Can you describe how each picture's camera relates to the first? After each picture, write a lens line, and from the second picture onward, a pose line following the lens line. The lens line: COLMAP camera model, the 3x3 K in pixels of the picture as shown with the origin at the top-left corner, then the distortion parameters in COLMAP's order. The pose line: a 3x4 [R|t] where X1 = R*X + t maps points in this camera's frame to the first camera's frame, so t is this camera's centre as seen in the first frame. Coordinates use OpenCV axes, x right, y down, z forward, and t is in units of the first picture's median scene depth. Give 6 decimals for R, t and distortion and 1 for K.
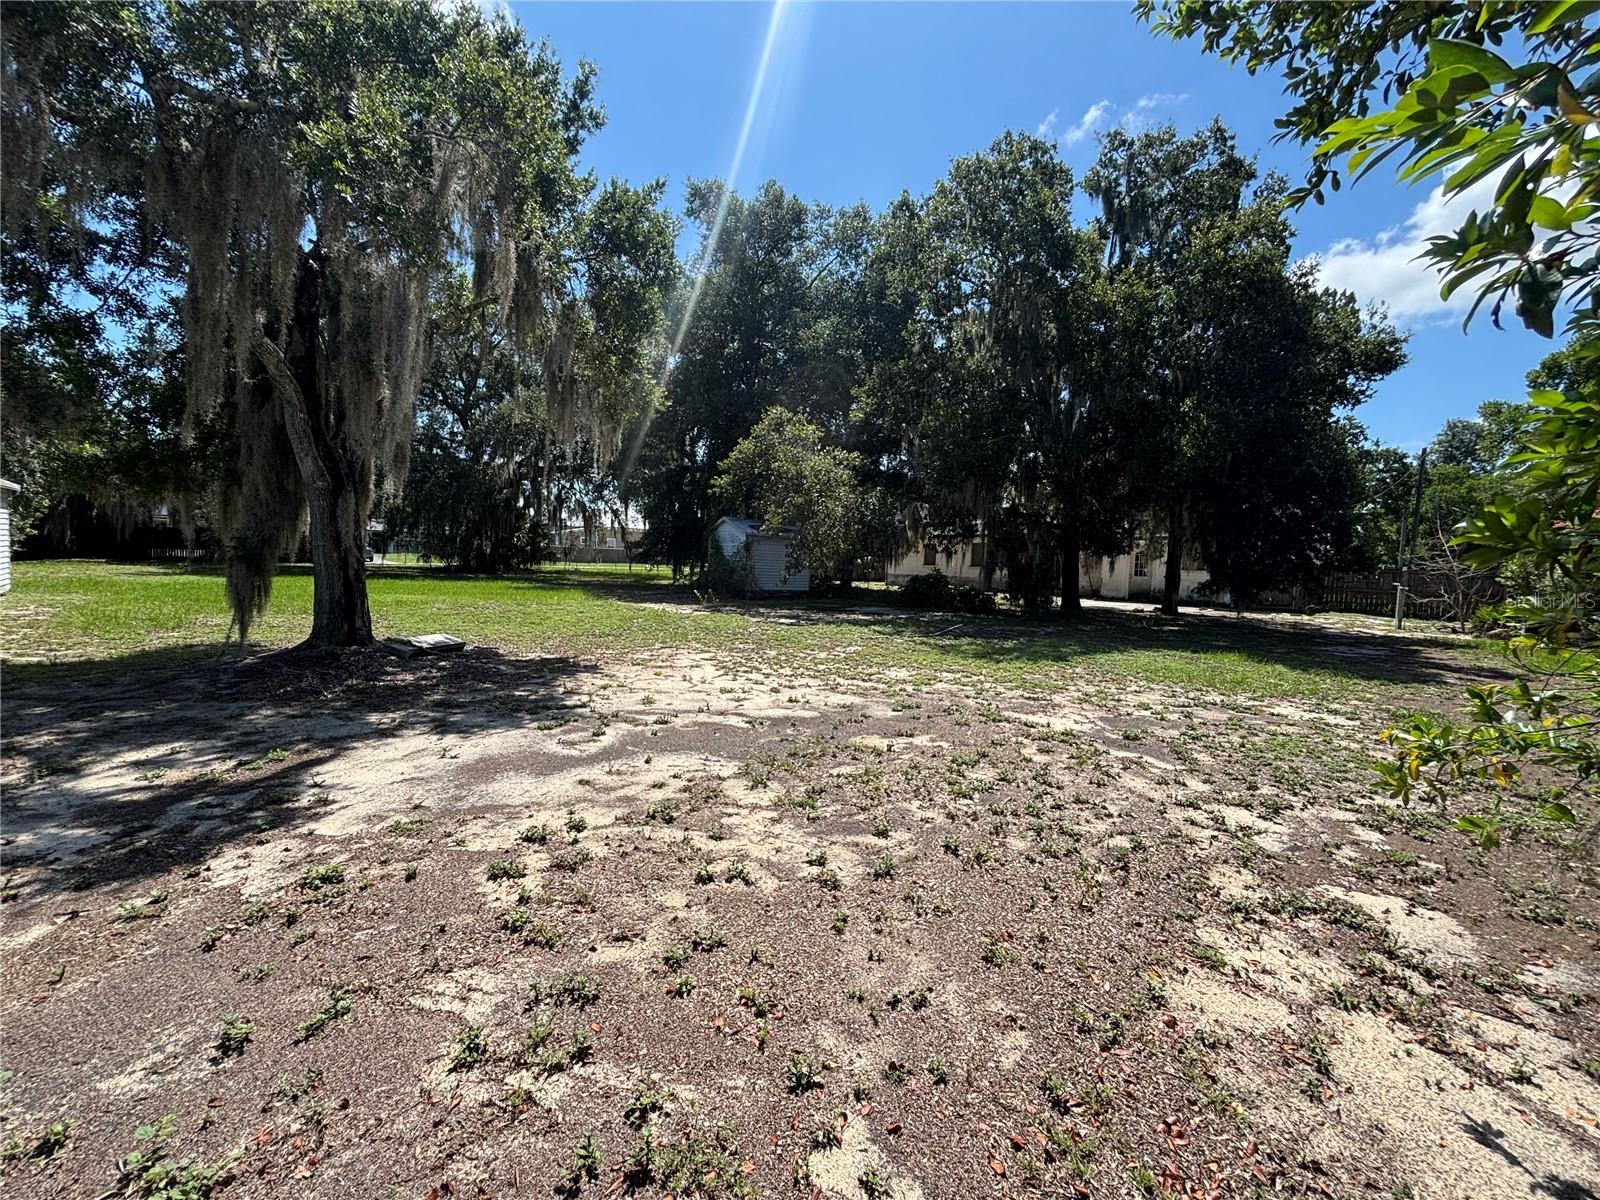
lens RADIAL K [[647.5, 0, 793.0], [0, 647.5, 597.5], [0, 0, 1]] dist [0.003746, -0.001019]
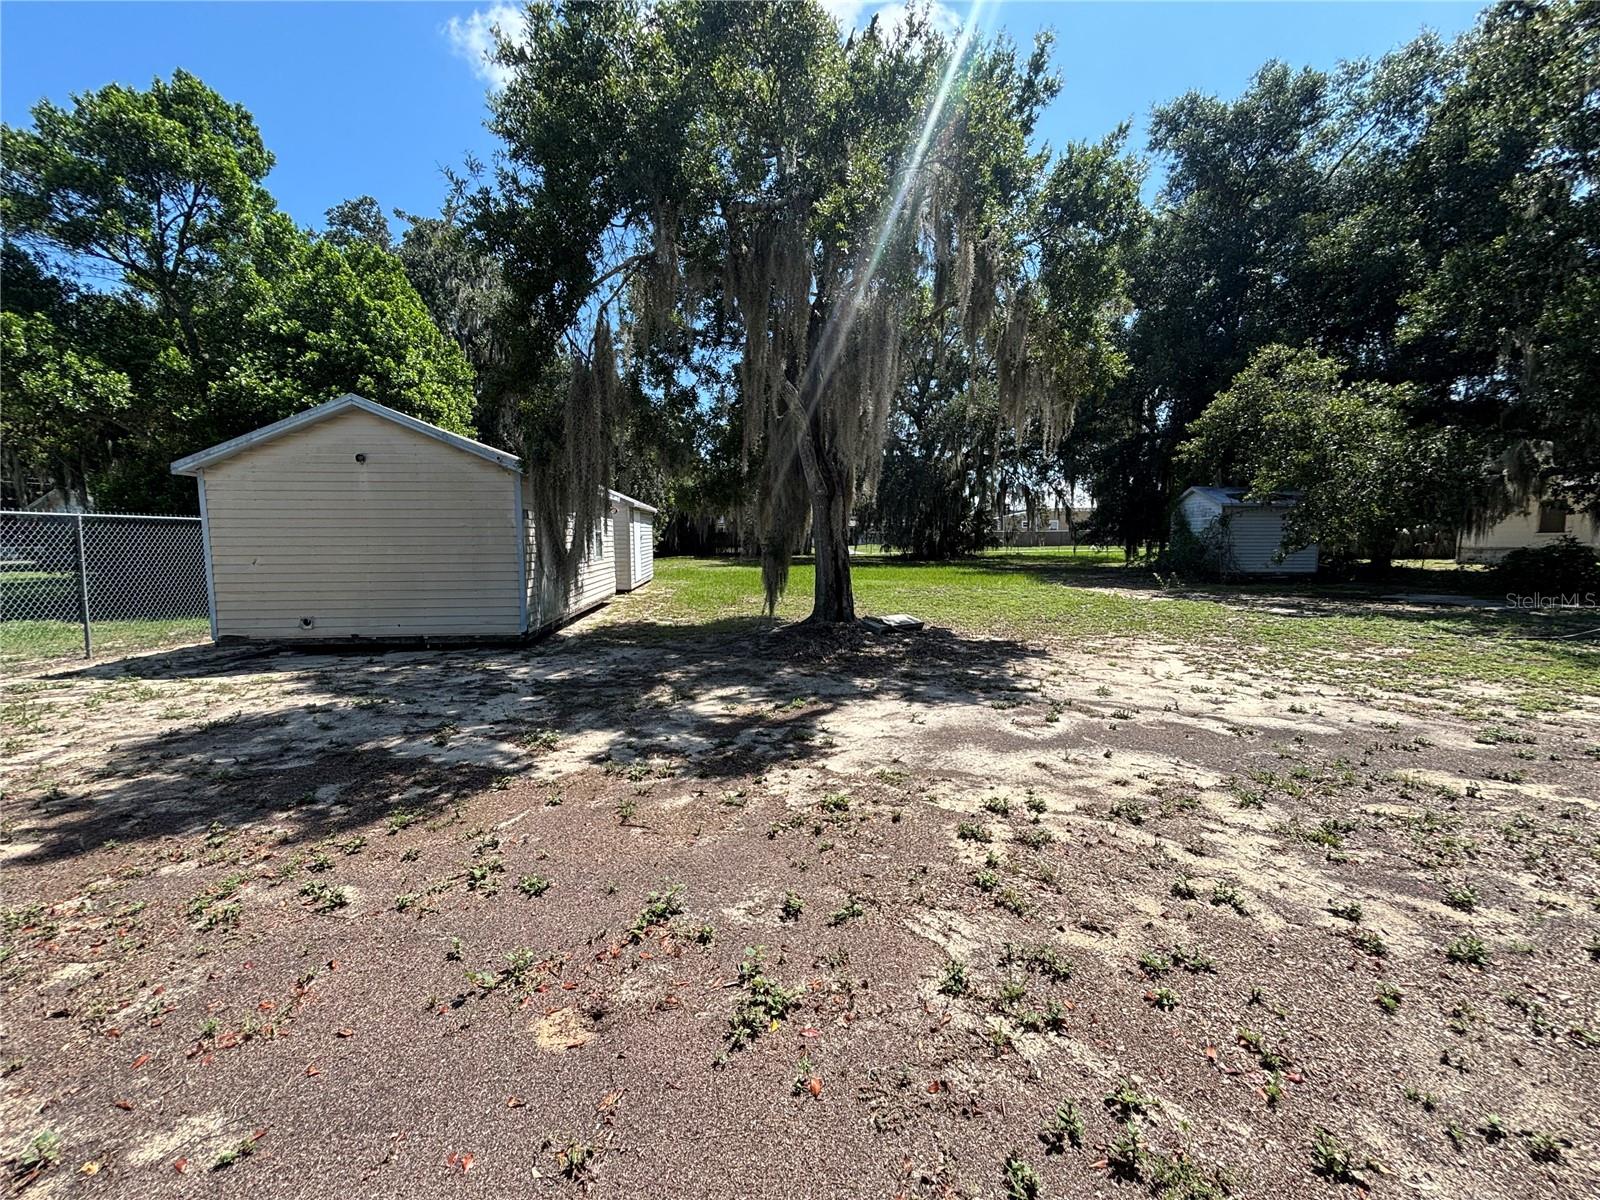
lens RADIAL K [[647.5, 0, 797.4], [0, 647.5, 595.9], [0, 0, 1]] dist [0.003746, -0.001019]
pose [[0.796369, 0.012174, -0.604688, -0.013232], [0.000865, 0.999773, 0.021267, 0.000301], [0.604810, -0.017460, 0.796178, -0.019774]]
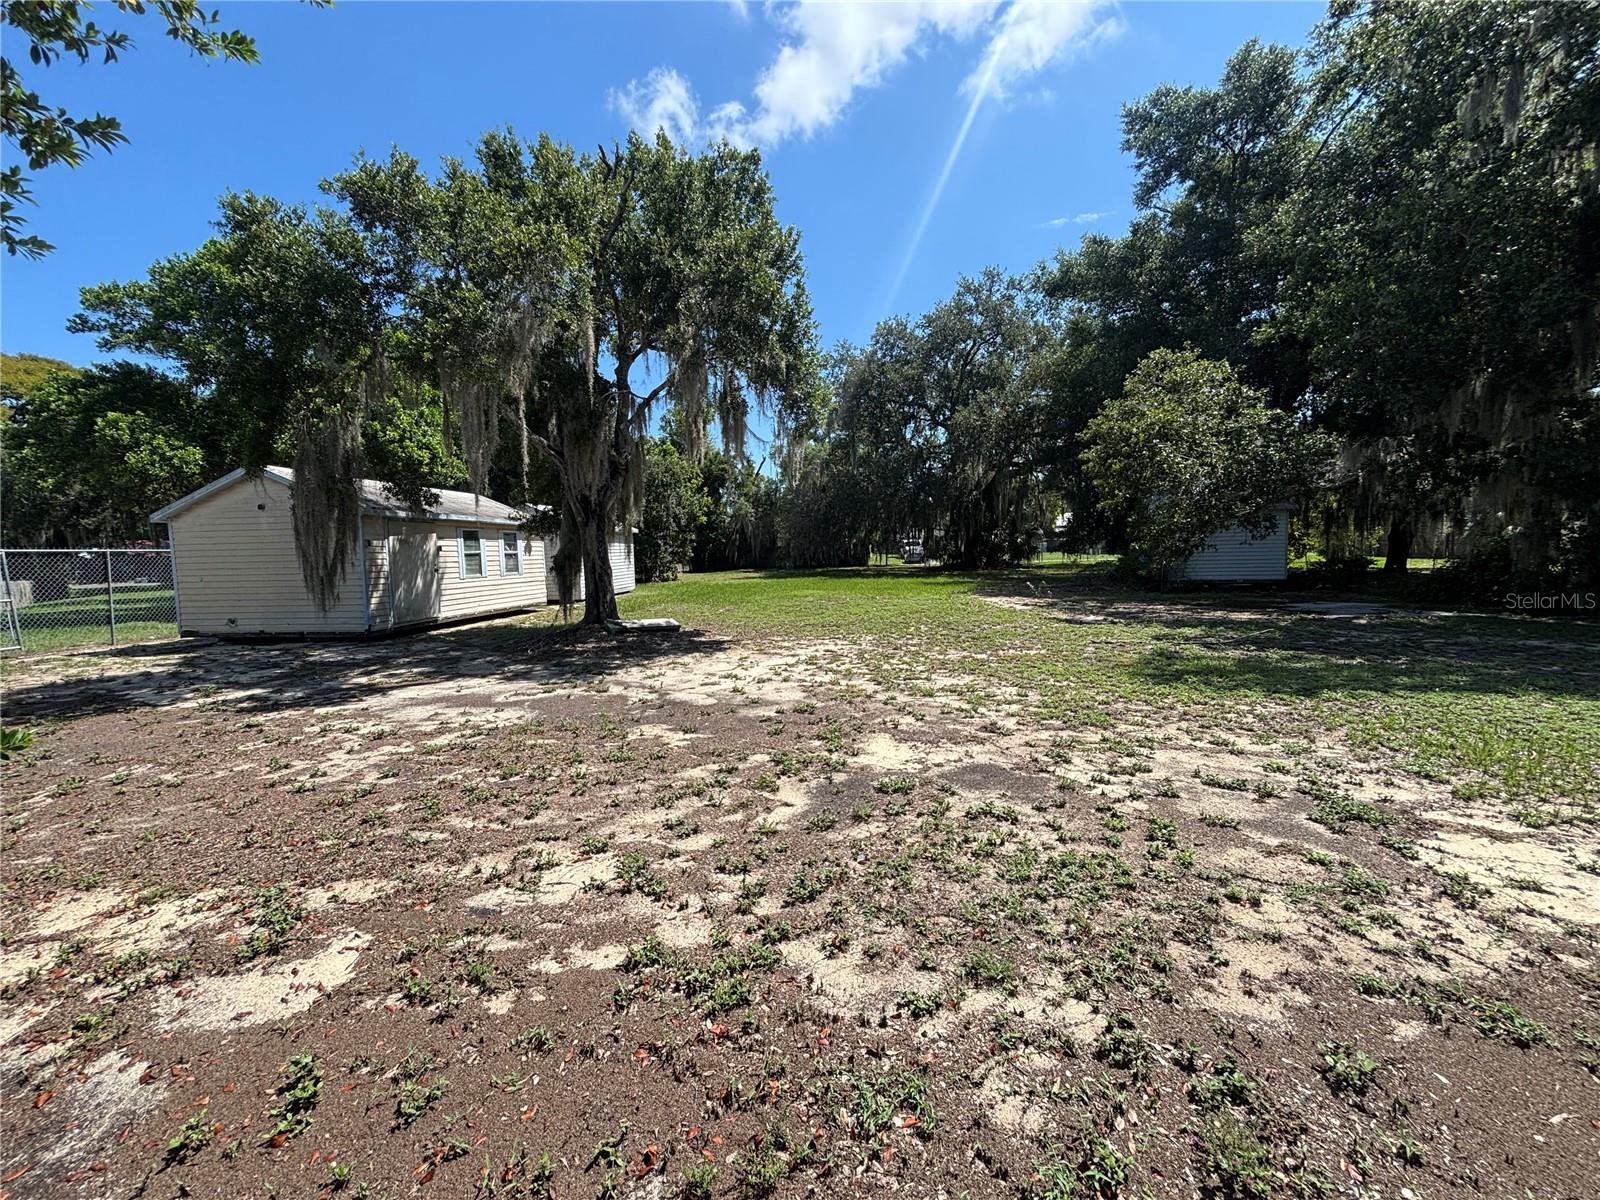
lens RADIAL K [[647.5, 0, 795.6], [0, 647.5, 596.0], [0, 0, 1]] dist [0.003746, -0.001019]
pose [[0.648022, -0.001776, -0.761619, 1.152411], [0.005097, 0.999985, 0.002006, 0.013400], [0.761604, -0.005182, 0.648022, 0.571607]]
